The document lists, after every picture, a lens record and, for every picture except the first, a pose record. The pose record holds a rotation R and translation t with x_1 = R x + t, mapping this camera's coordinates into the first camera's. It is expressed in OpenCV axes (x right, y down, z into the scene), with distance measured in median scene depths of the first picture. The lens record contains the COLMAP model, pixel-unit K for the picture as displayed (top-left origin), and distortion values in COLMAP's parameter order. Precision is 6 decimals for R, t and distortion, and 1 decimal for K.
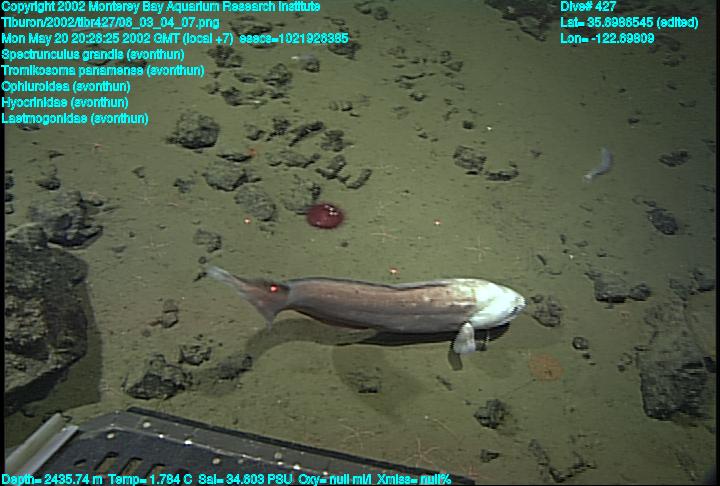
lens RADIAL K [[463.2, 0, 360.0], [0, 463.2, 243.0], [0, 0, 1]] dist [-0.079651, 0.090121]
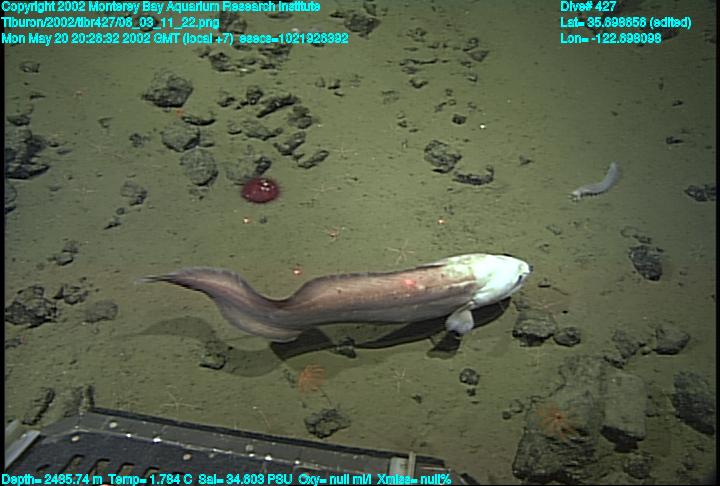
lens RADIAL K [[469.8, 0, 360.0], [0, 469.8, 243.0], [0, 0, 1]] dist [-0.080339, 0.087556]
pose [[0.959508, 0.182125, -0.214884, 0.338217], [-0.176191, 0.983251, 0.046619, -0.029274], [0.219776, -0.006871, 0.975526, 0.066193]]
